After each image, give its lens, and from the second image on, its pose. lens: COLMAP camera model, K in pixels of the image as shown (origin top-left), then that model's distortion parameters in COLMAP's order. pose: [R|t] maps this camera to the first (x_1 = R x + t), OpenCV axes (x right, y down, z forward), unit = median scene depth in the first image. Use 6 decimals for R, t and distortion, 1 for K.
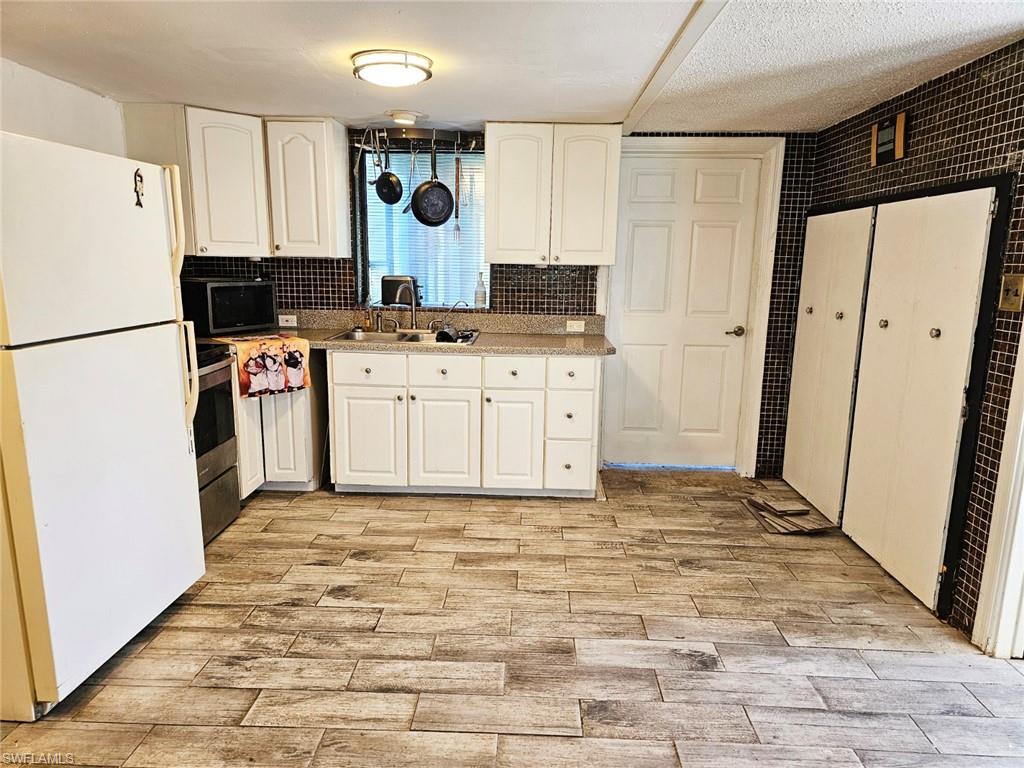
lens RADIAL K [[693.8, 0, 511.6], [0, 693.8, 402.9], [0, 0, 1]] dist [0.108837, -0.101564]
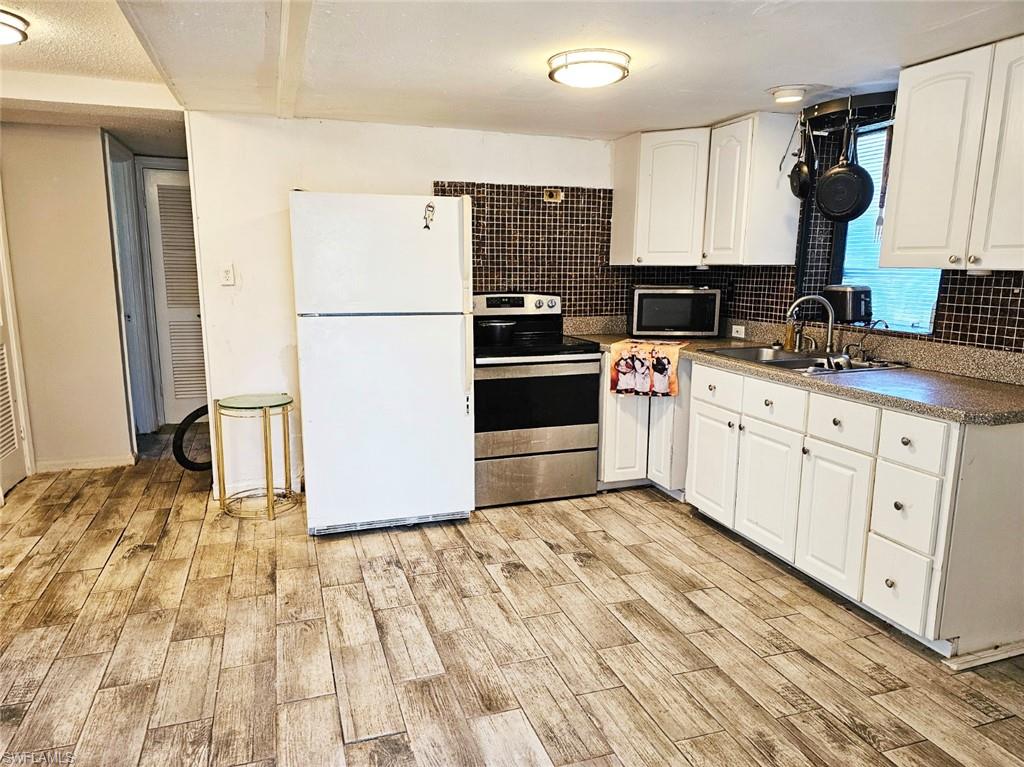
lens RADIAL K [[693.8, 0, 511.6], [0, 693.8, 402.4], [0, 0, 1]] dist [0.108837, -0.101564]
pose [[0.352990, 0.171141, -0.919842, 0.569281], [-0.193154, 0.975280, 0.107332, -0.078677], [0.915472, 0.139784, 0.377321, 0.439945]]
